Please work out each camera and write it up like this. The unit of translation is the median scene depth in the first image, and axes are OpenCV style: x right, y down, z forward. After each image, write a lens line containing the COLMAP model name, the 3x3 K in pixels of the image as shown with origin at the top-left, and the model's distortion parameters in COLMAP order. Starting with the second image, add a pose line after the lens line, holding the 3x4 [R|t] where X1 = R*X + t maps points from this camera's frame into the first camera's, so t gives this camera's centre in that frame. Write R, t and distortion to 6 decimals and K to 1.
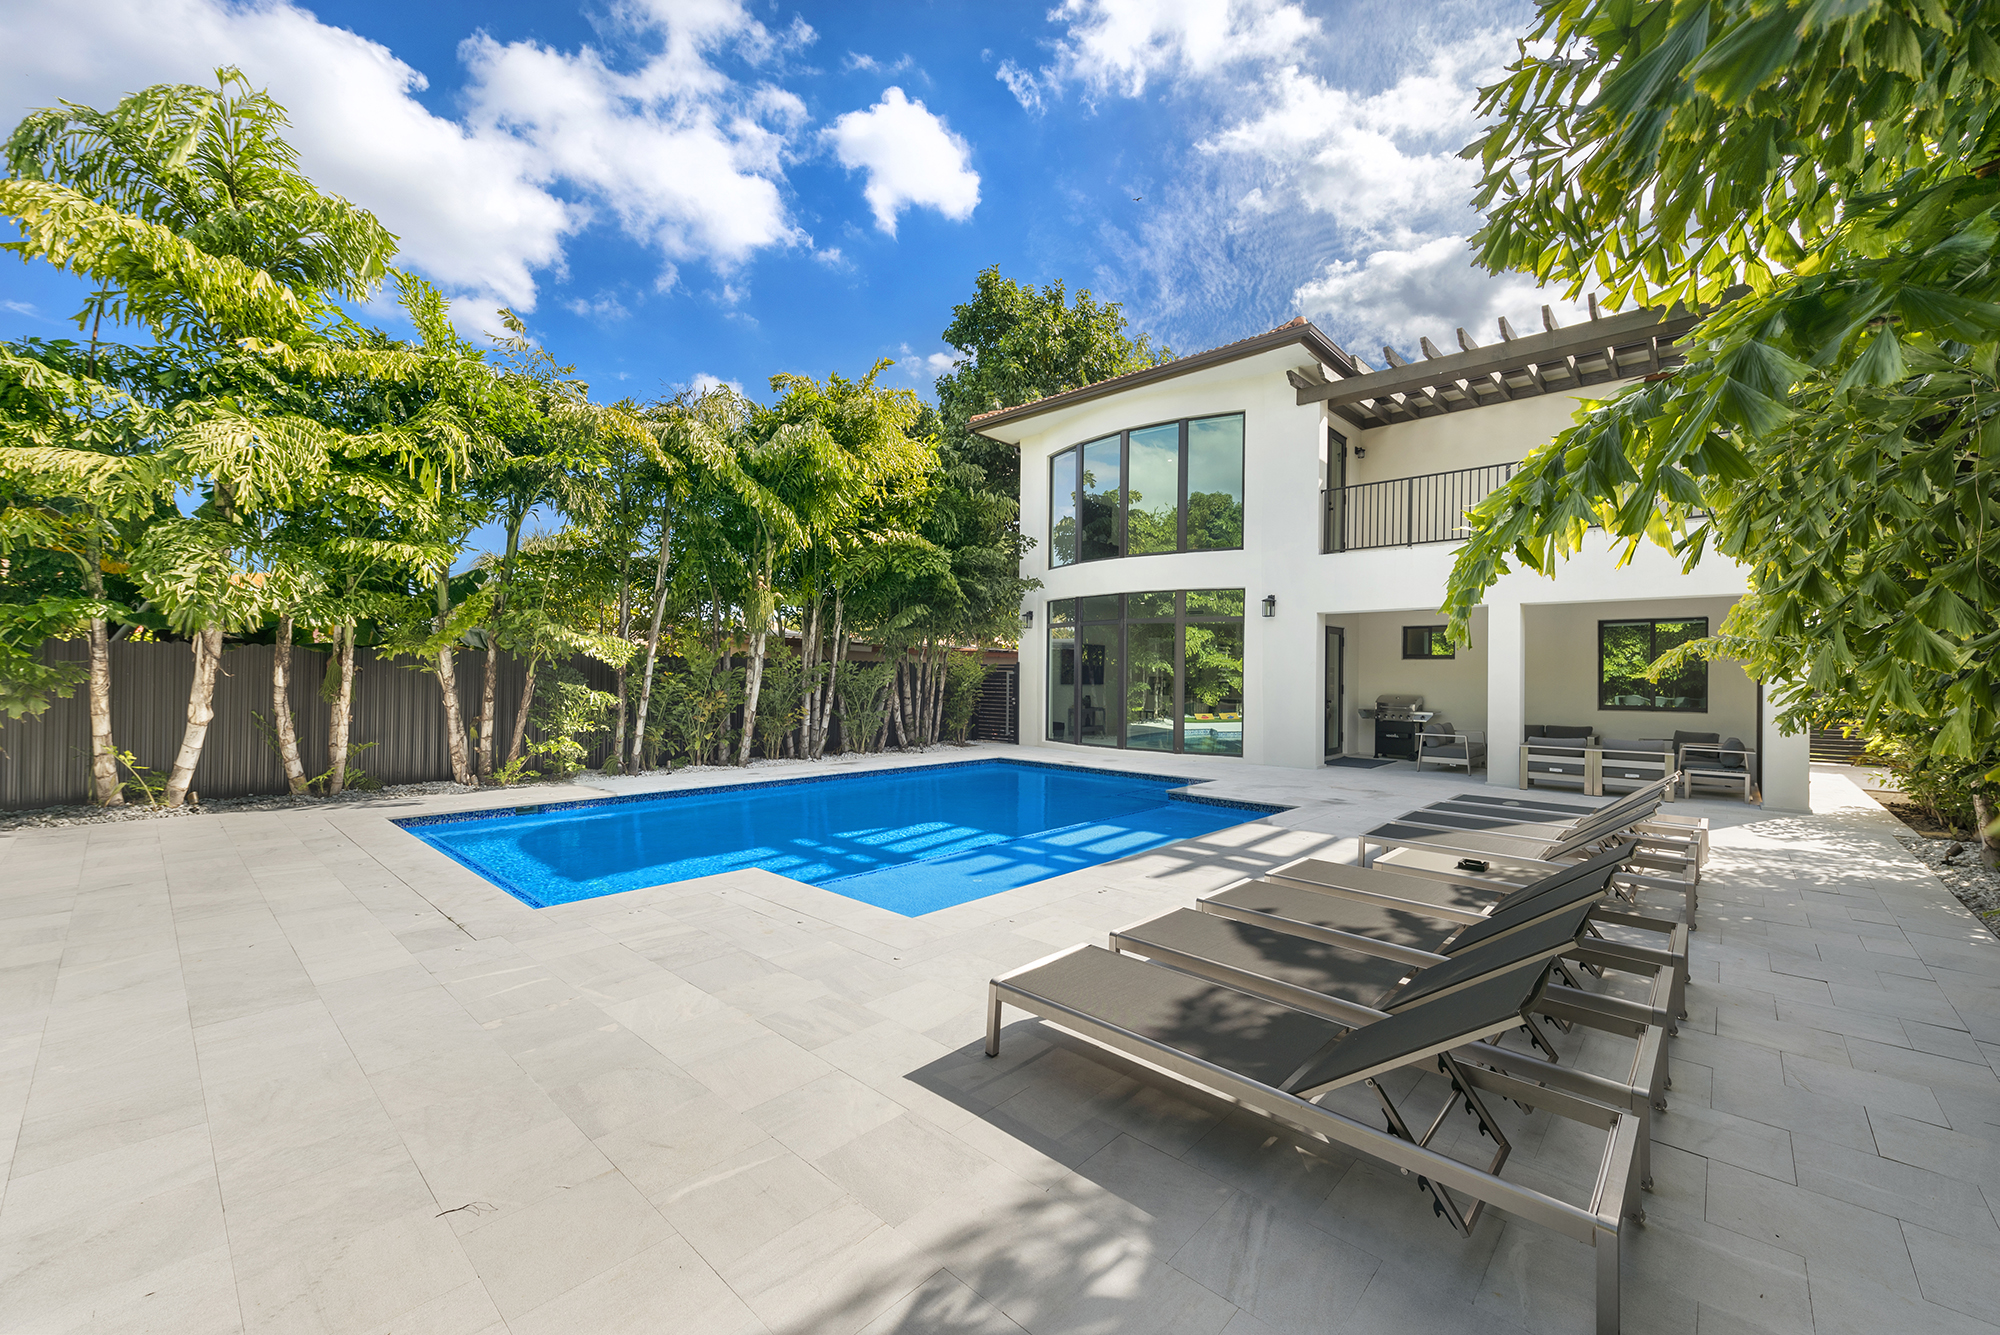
lens RADIAL K [[788.0, 0, 1005.0], [0, 788.0, 663.5], [0, 0, 1]] dist [0.001649, -0.000101]
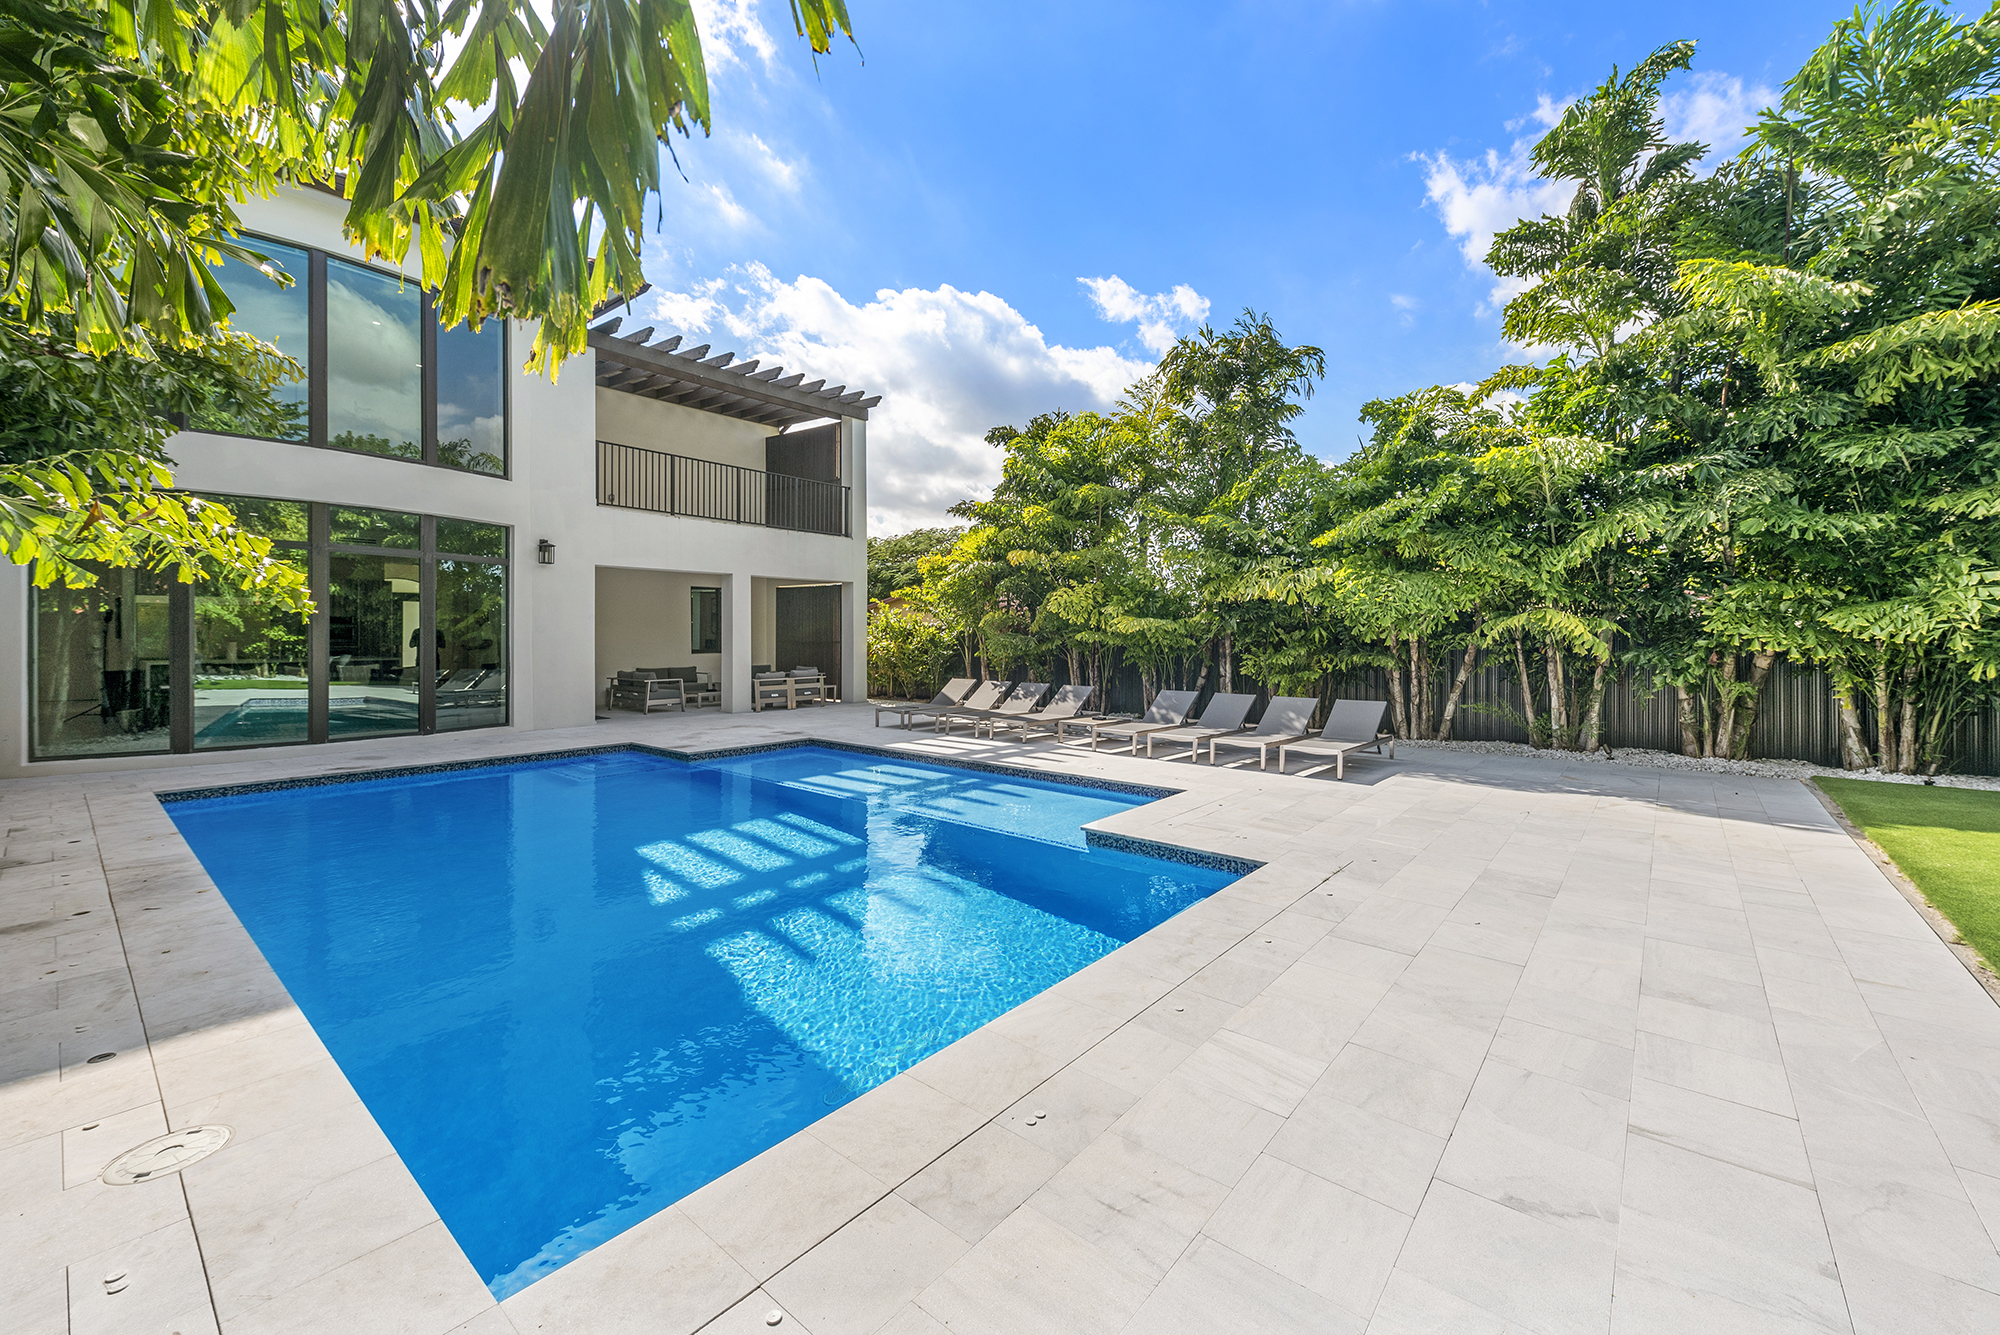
lens RADIAL K [[795.2, 0, 999.9], [0, 795.2, 635.4], [0, 0, 1]] dist [0.000259, 0.000005]
pose [[-0.045196, -0.012520, 0.998900, -0.771836], [-0.017672, 0.999775, 0.011731, 0.002724], [-0.998822, -0.017122, -0.045407, 0.680997]]
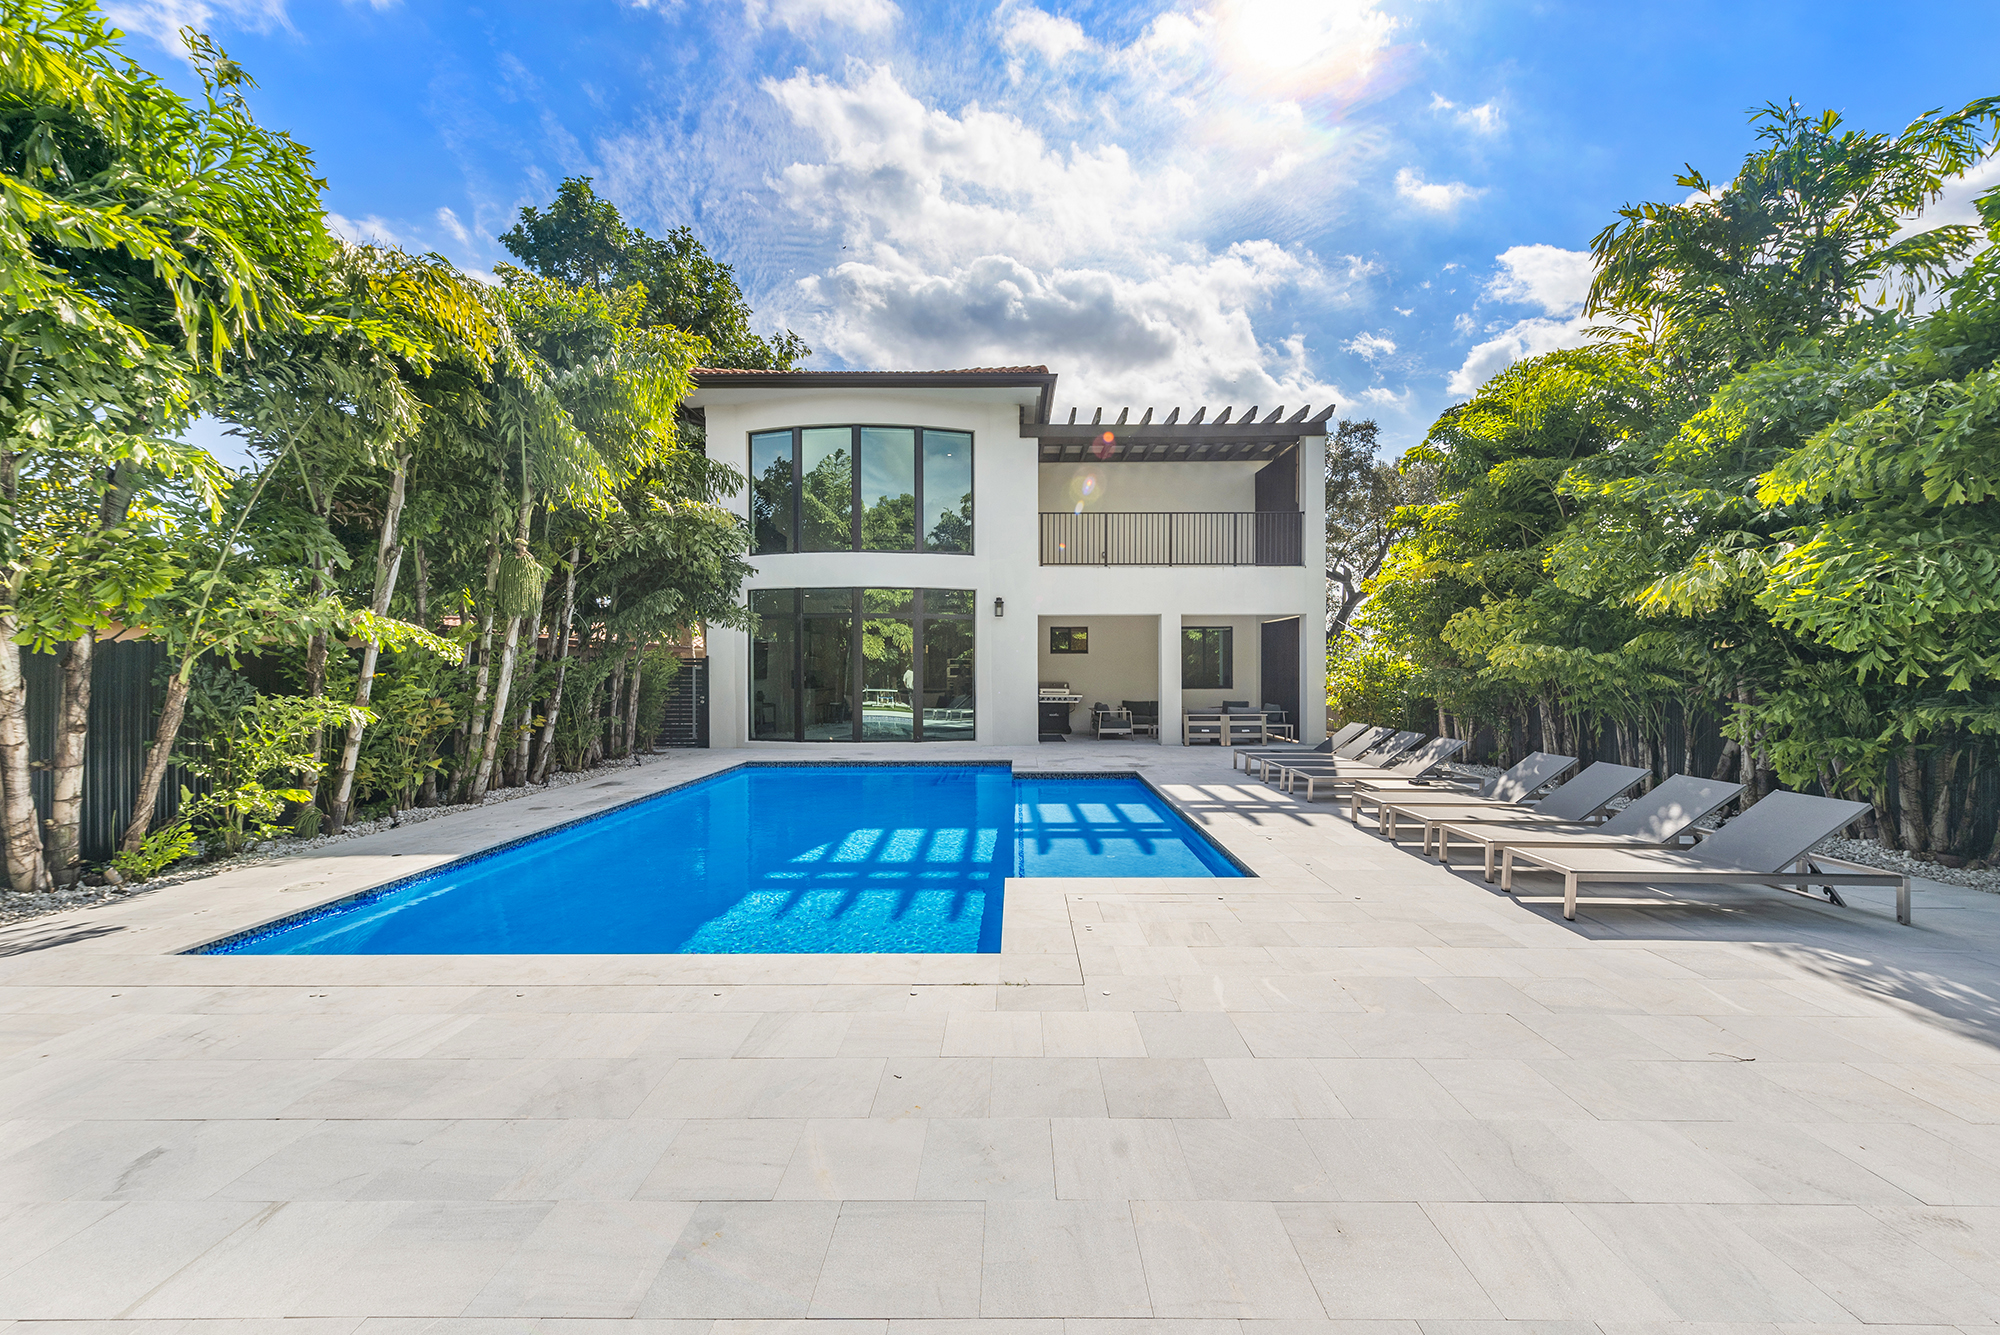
lens RADIAL K [[788.2, 0, 1013.8], [0, 788.2, 659.3], [0, 0, 1]] dist [0.013963, -0.000852]
pose [[0.745825, -0.003857, 0.666130, -0.537256], [0.000487, 0.999986, 0.005245, -0.003774], [-0.666141, -0.003588, 0.745817, 0.168930]]
